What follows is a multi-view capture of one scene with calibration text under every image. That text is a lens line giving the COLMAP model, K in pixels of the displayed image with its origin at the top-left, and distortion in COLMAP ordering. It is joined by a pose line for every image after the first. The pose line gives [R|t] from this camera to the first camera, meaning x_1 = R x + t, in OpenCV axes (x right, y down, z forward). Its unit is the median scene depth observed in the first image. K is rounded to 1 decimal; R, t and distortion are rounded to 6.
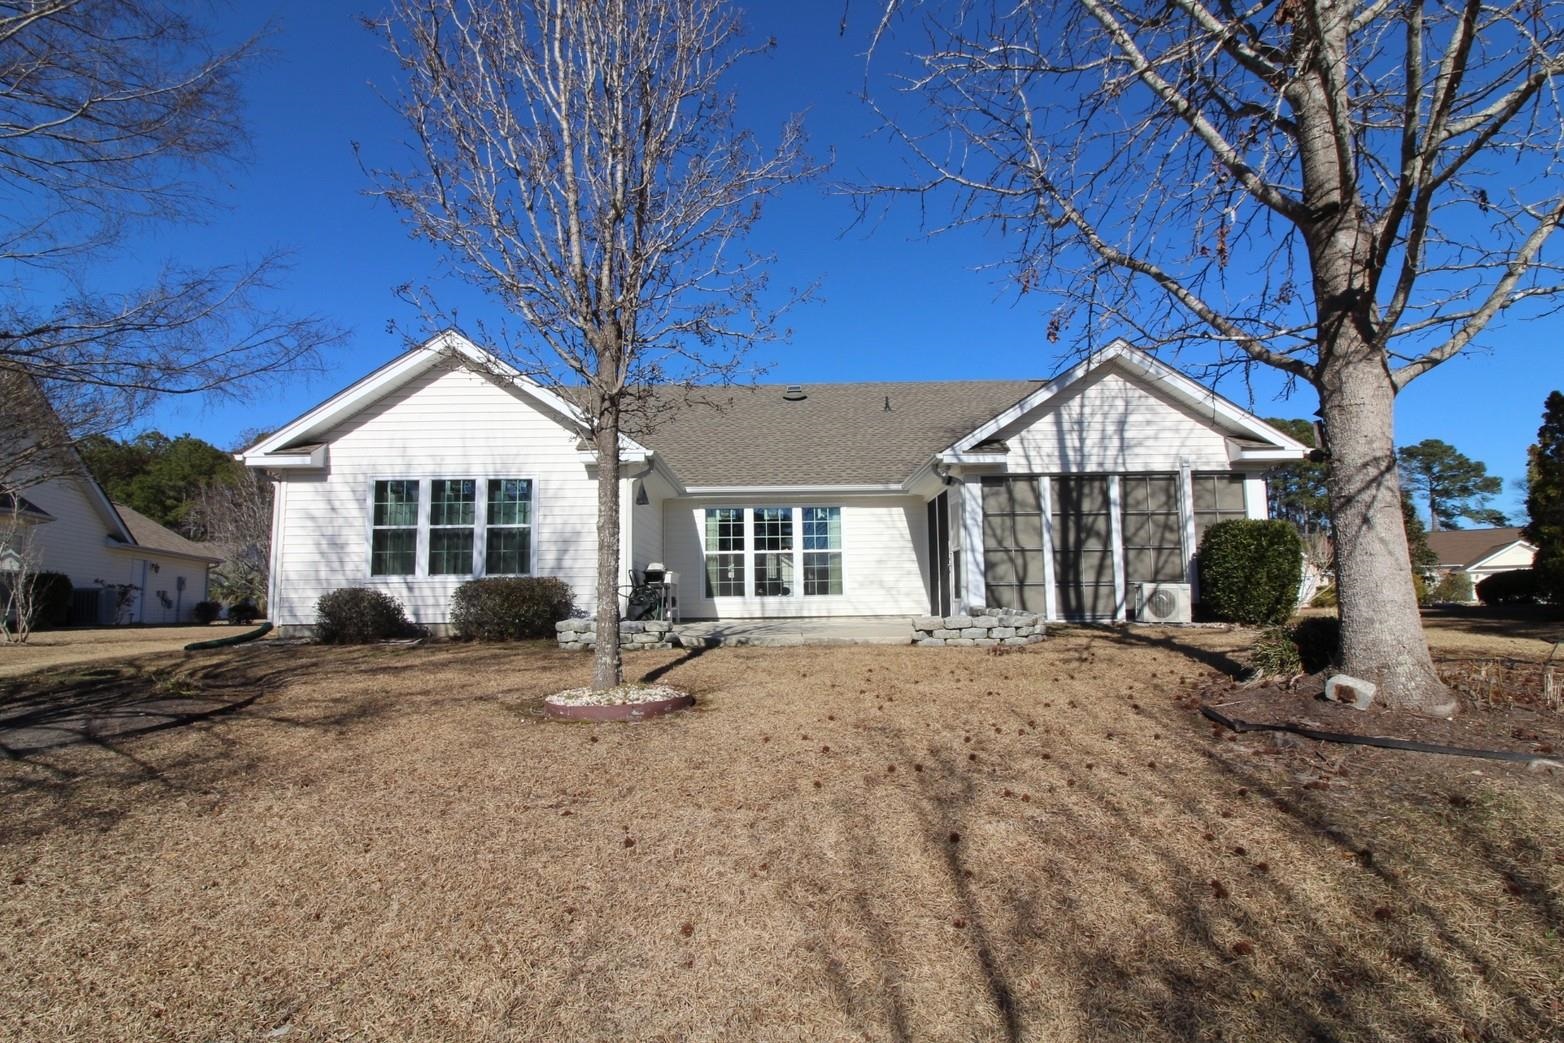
lens RADIAL K [[608.3, 0, 743.9], [0, 608.3, 530.7], [0, 0, 1]] dist [0.000726, -0.000069]
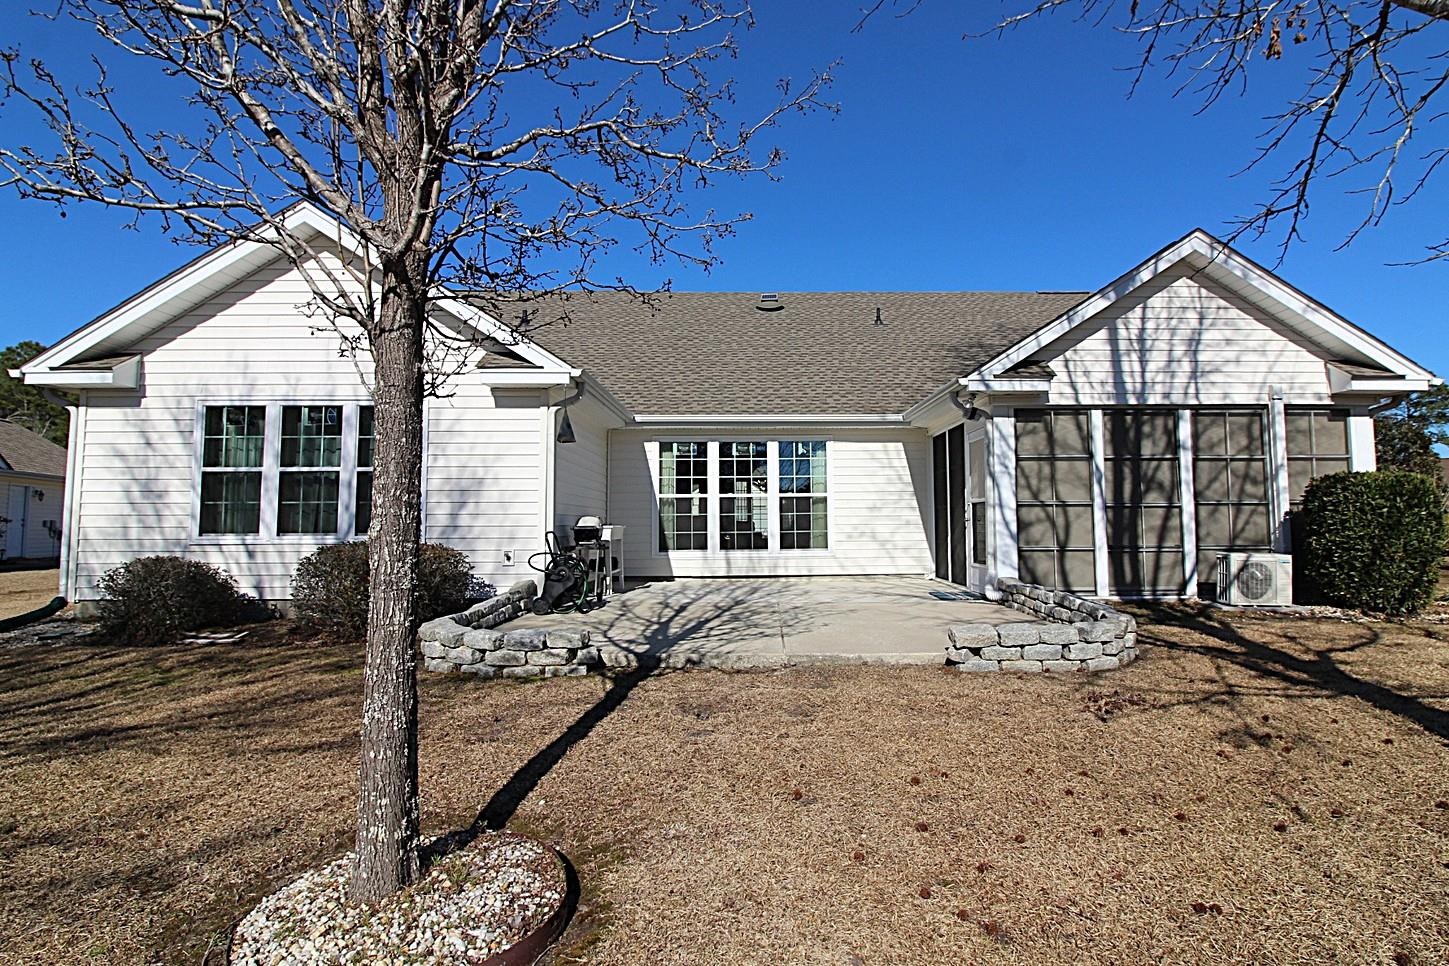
lens RADIAL K [[663.2, 0, 724.1], [0, 663.2, 465.6], [0, 0, 1]] dist [-0.000388, 0.000211]
pose [[0.999761, 0.009569, 0.019632, 0.008362], [-0.009853, 0.999847, 0.014427, -0.025813], [-0.019491, -0.014617, 0.999703, 0.167675]]
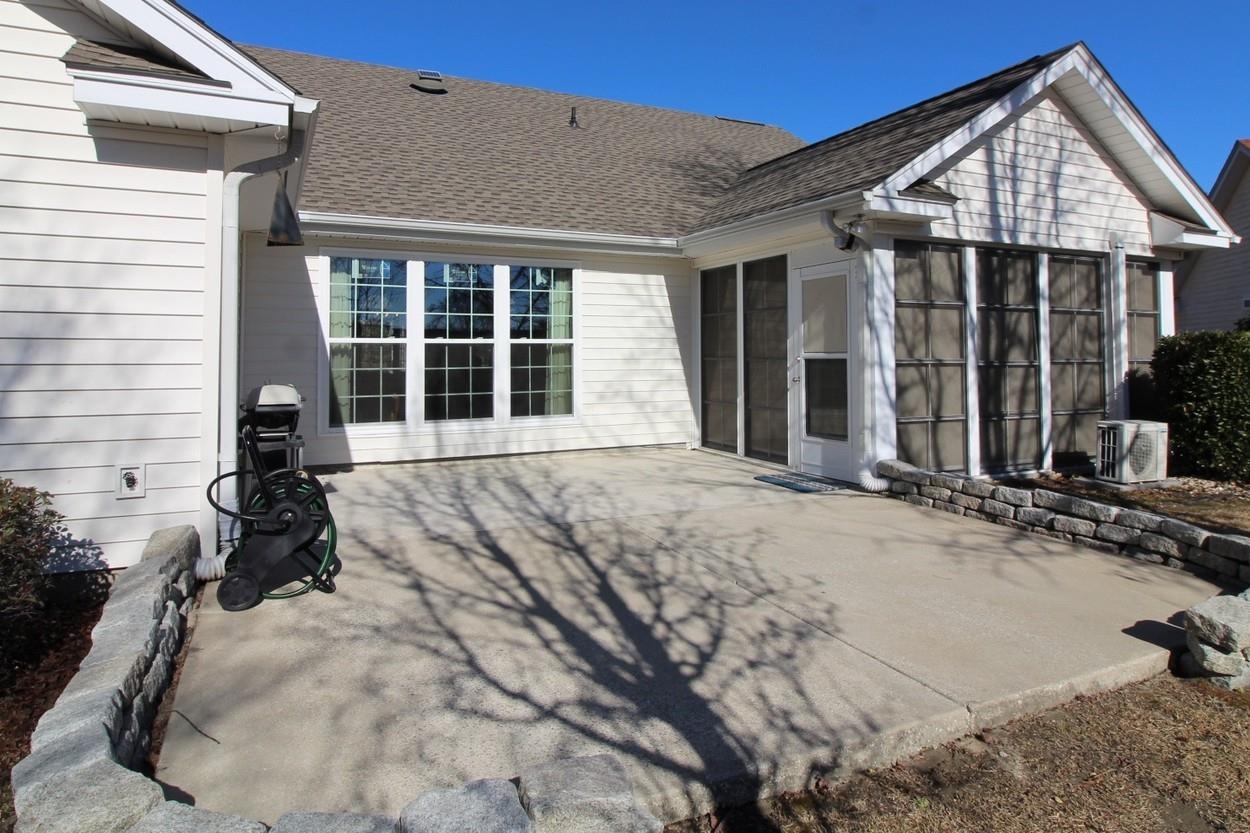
lens RADIAL K [[746.9, 0, 623.2], [0, 746.9, 327.3], [0, 0, 1]] dist [-0.004594, -0.001968]
pose [[0.906693, 0.027874, 0.420869, -0.150735], [-0.049894, 0.997896, 0.041398, -0.020539], [-0.418830, -0.058534, 0.906176, 0.450834]]
